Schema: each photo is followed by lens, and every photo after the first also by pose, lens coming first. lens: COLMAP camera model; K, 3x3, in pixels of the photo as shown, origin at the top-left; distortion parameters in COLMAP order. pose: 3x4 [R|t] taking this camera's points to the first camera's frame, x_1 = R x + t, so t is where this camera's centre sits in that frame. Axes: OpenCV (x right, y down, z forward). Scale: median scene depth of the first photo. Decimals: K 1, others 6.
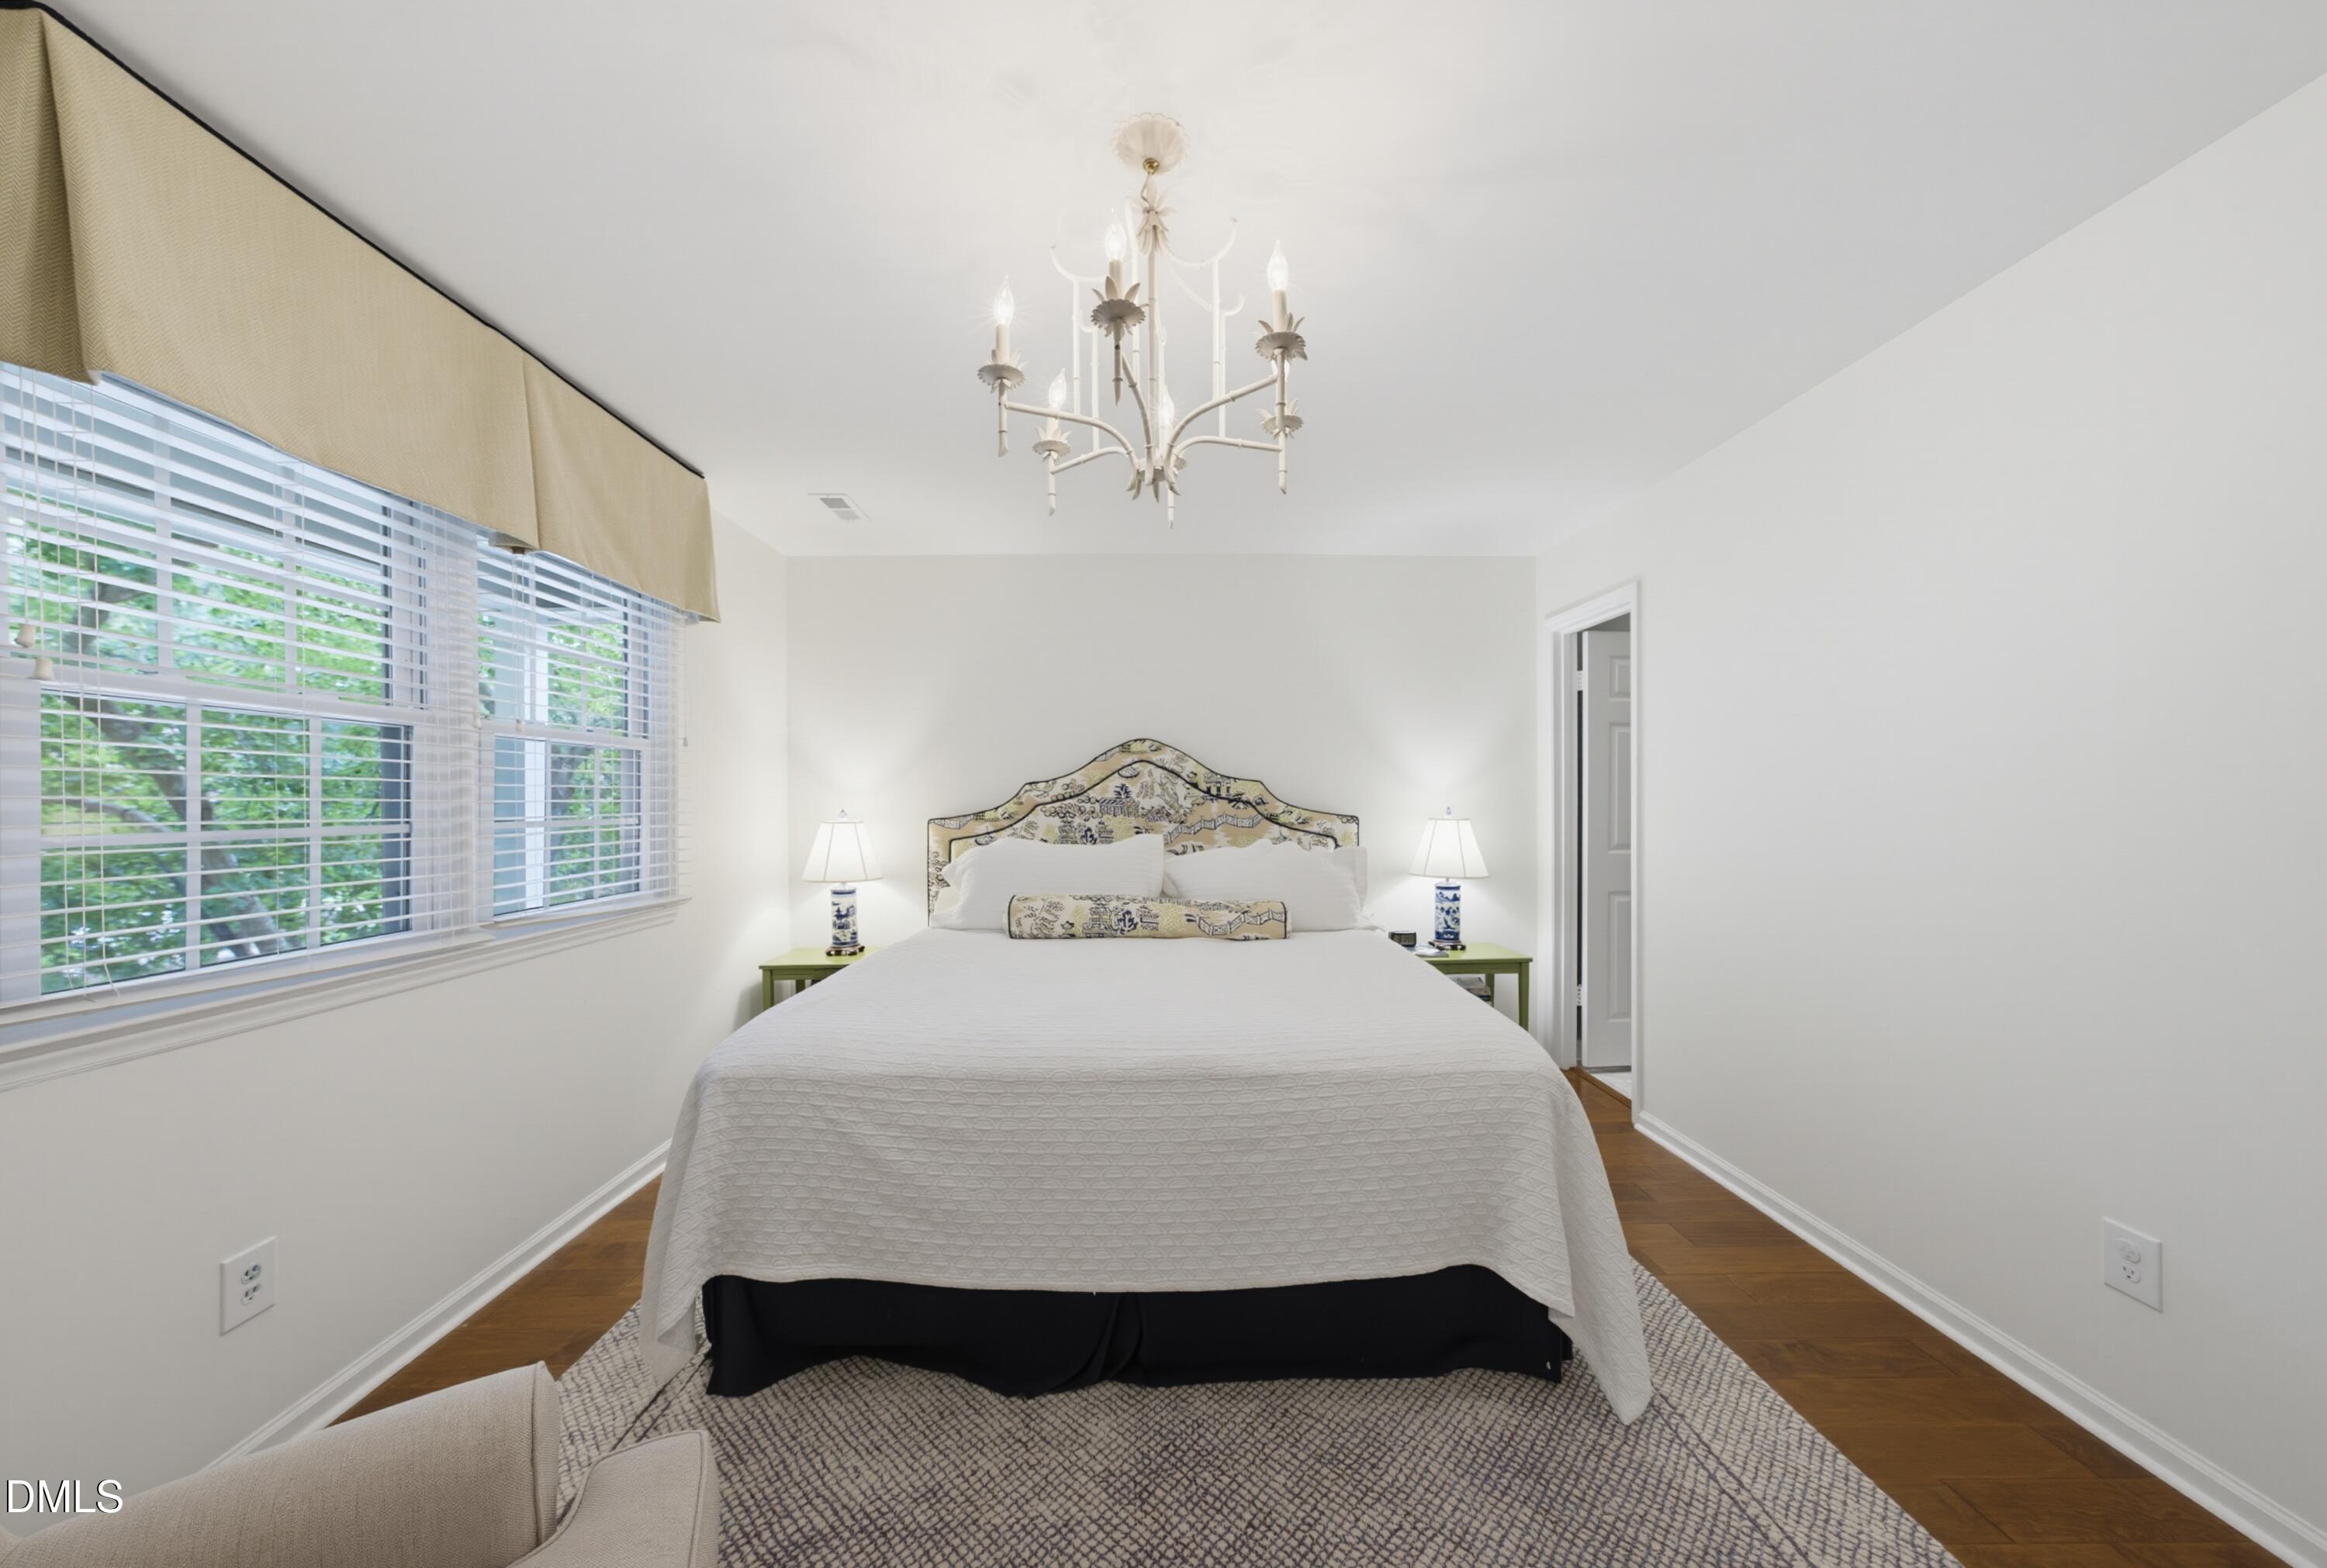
lens RADIAL K [[806.4, 0, 1152.9], [0, 806.4, 798.9], [0, 0, 1]] dist [-0.026188, 0.014215]
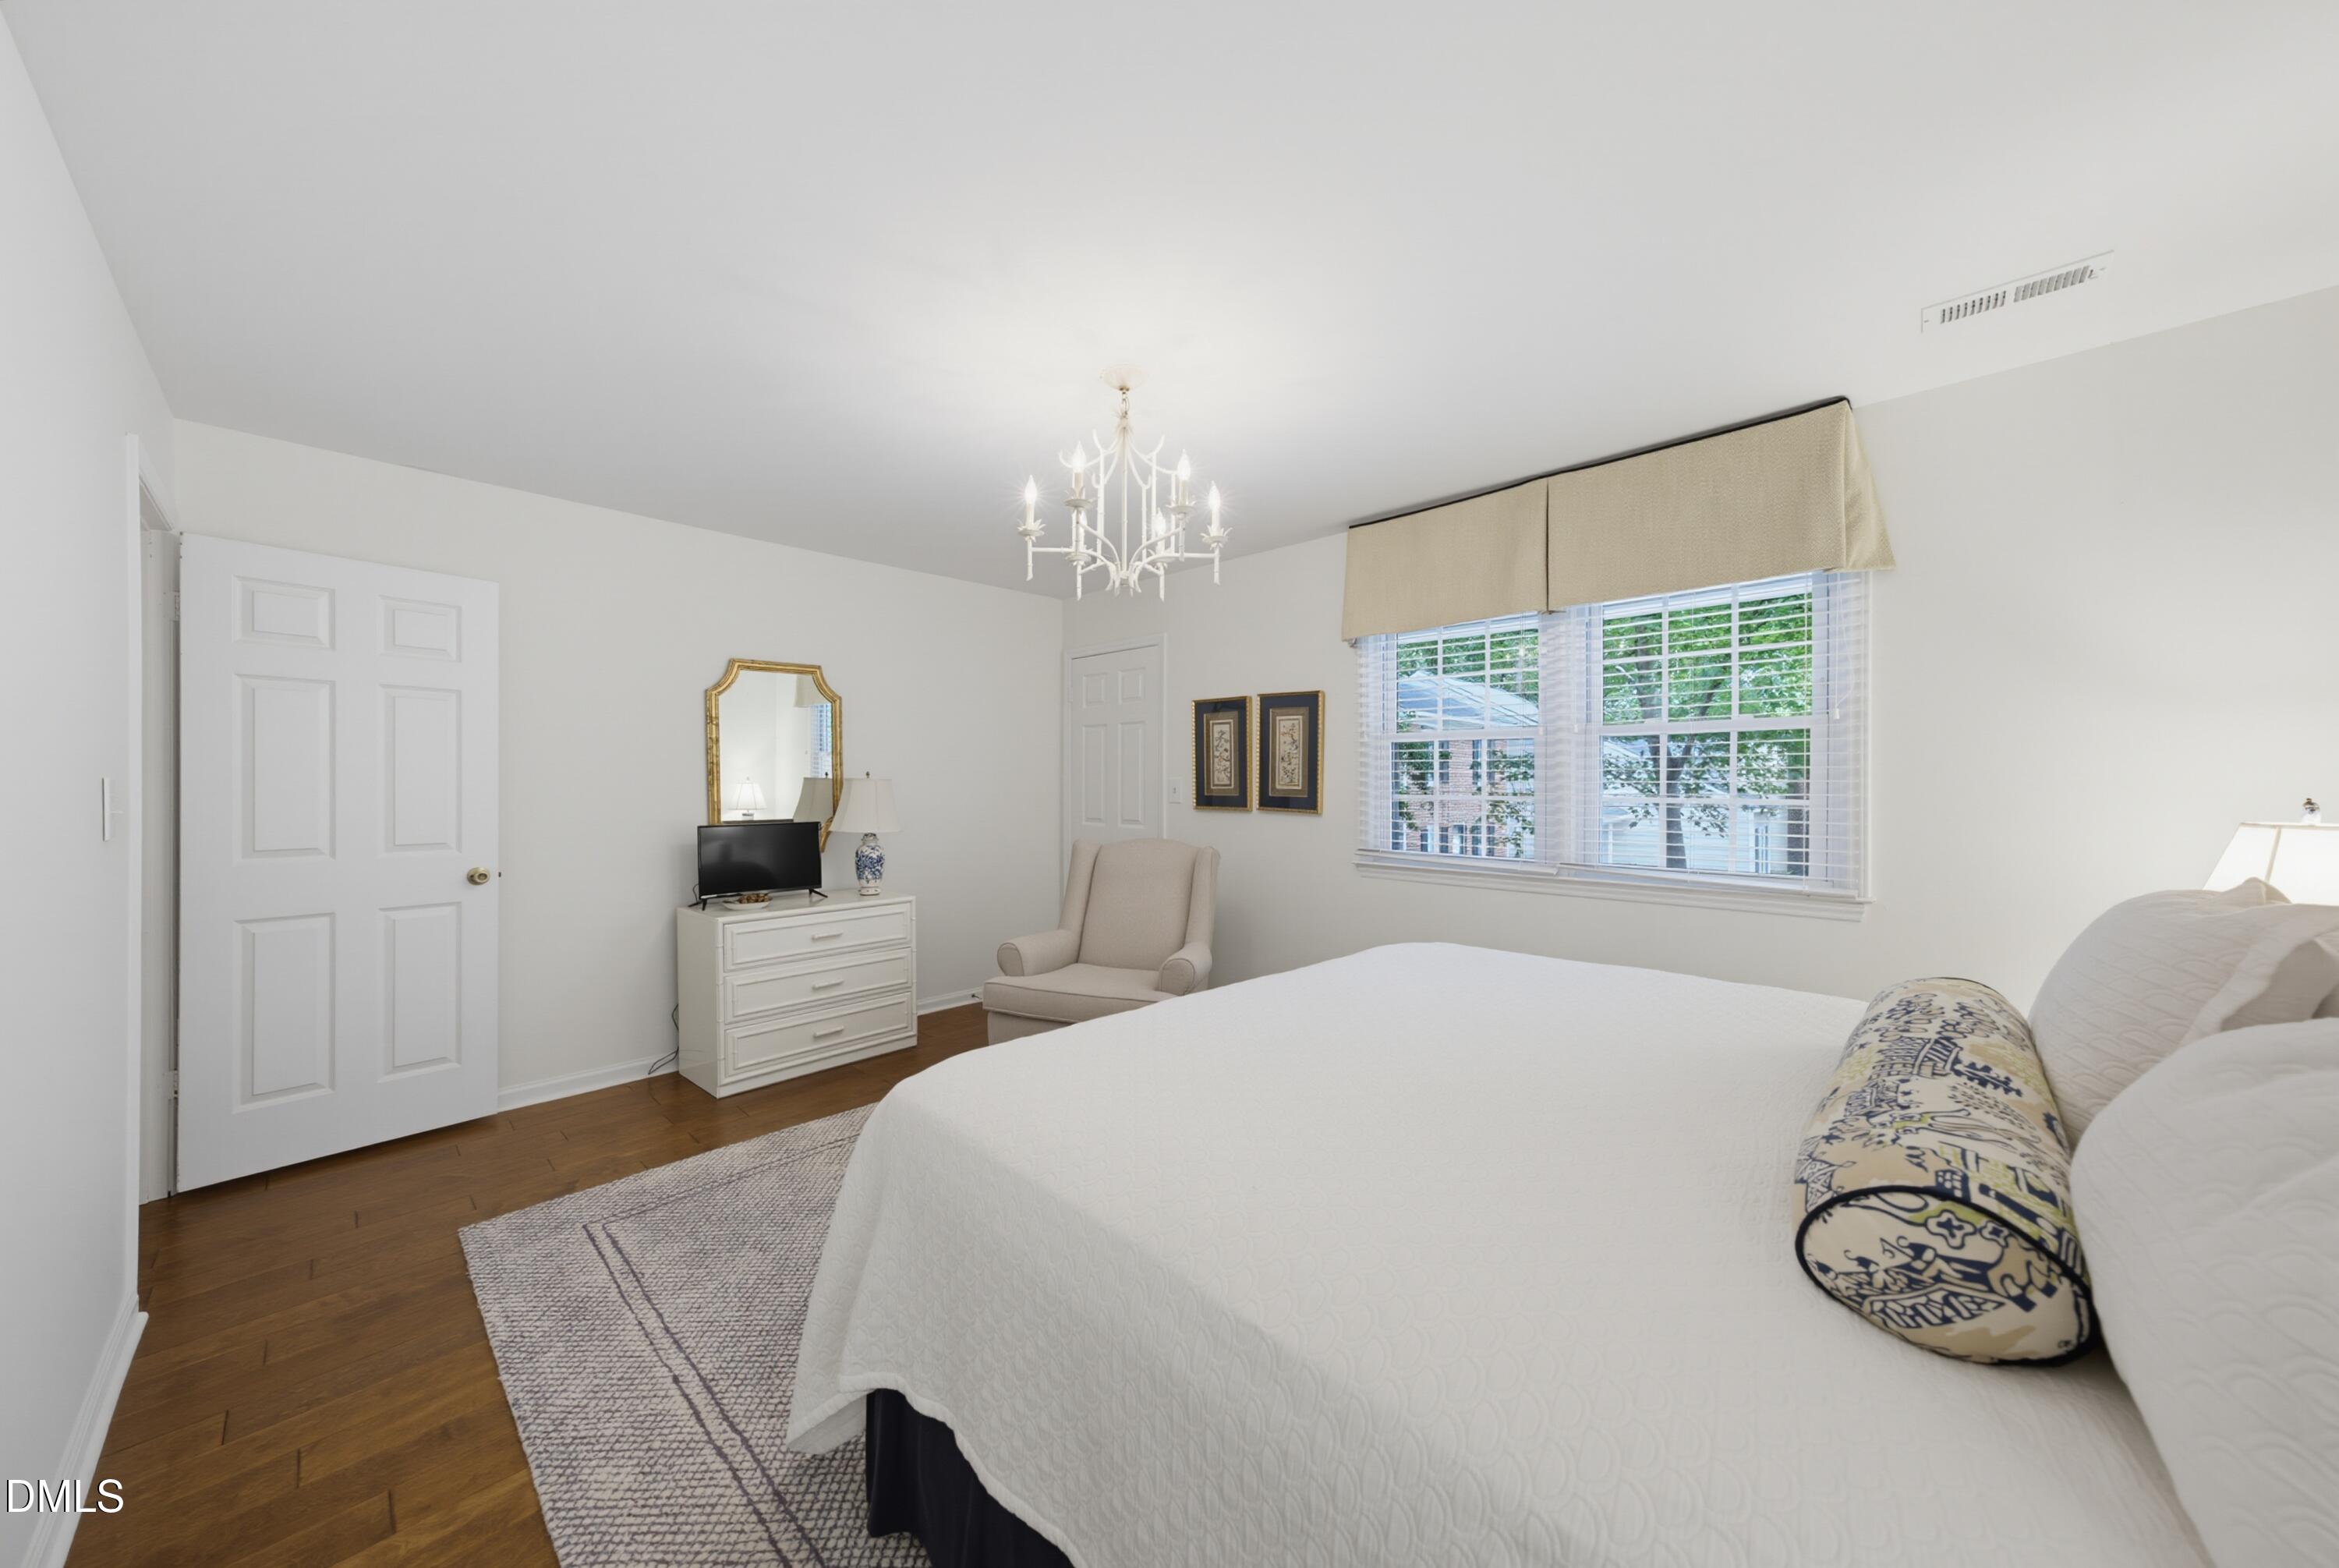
lens RADIAL K [[816.1, 0, 1154.9], [0, 816.1, 783.1], [0, 0, 1]] dist [-0.008649, 0.007178]
pose [[-0.724484, 0.007050, -0.689255, 0.443827], [0.006952, 0.999972, 0.002921, -0.002569], [0.689256, -0.002675, -0.724513, 0.896111]]
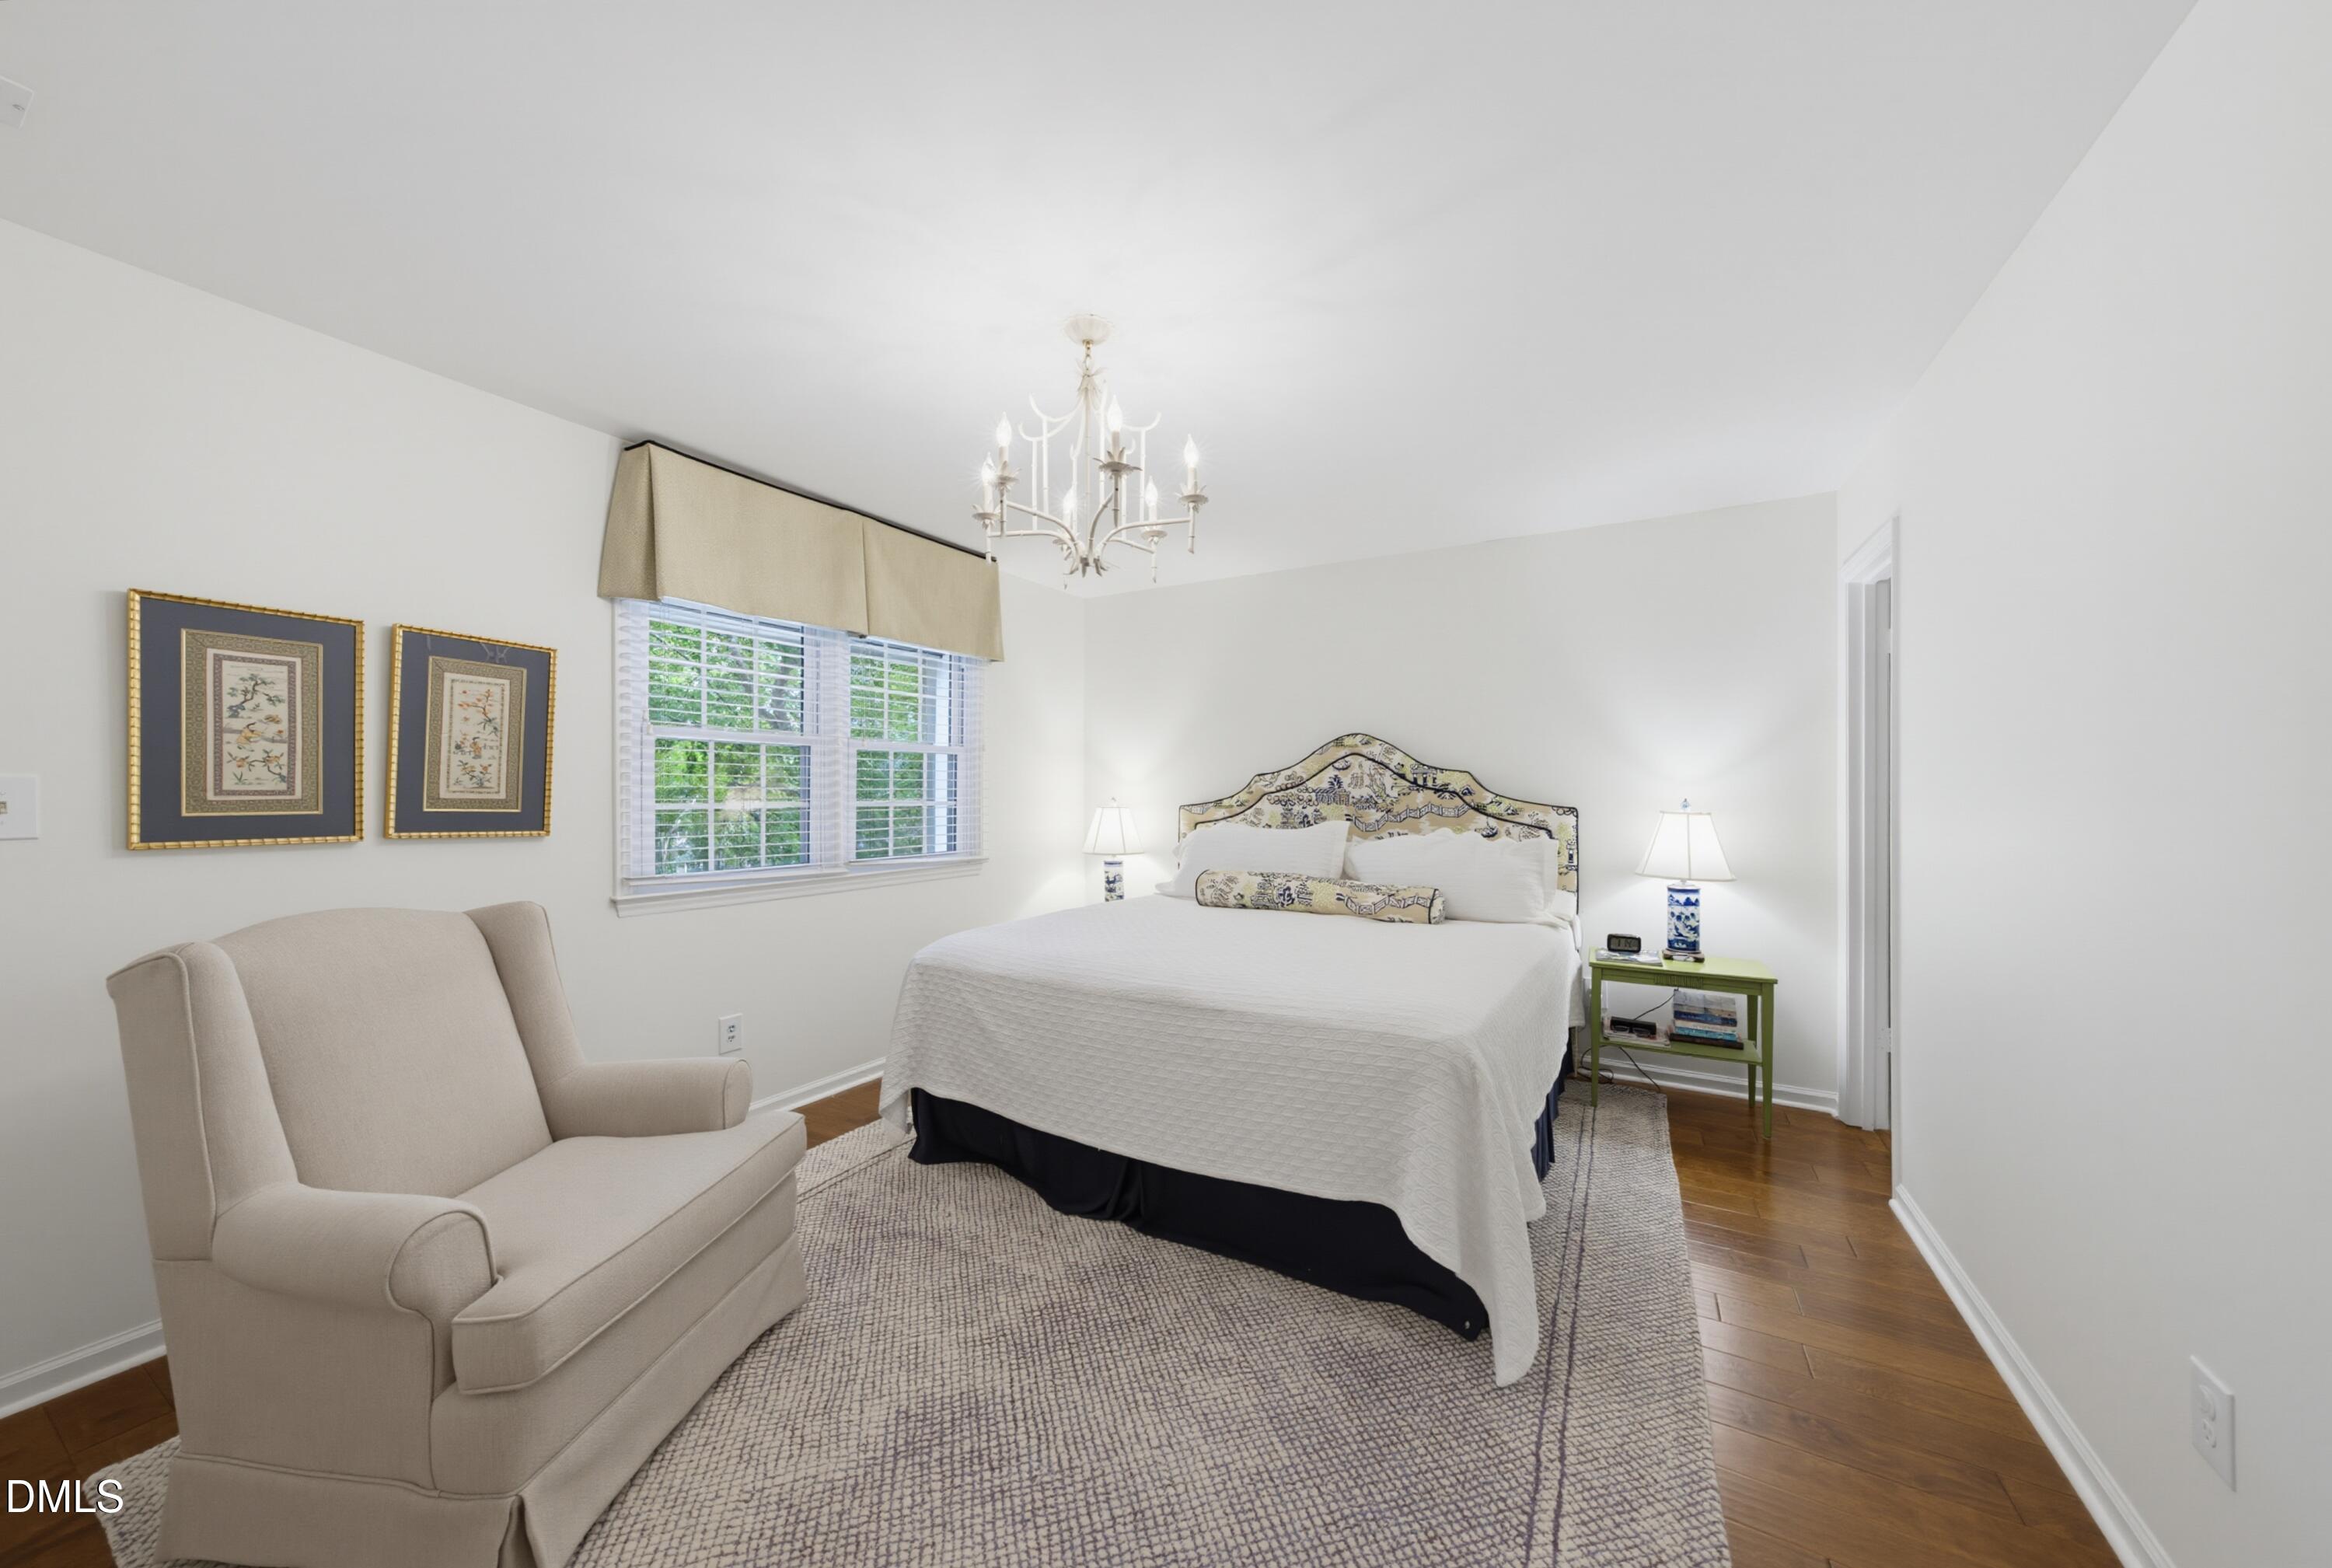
lens RADIAL K [[821.1, 0, 1166.0], [0, 821.1, 784.0], [0, 0, 1]] dist [-0.036772, 0.015850]
pose [[0.852828, -0.001384, -0.522190, 0.358040], [-0.001931, 0.999981, -0.005803, 0.000209], [0.522189, 0.005957, 0.852809, -0.064385]]
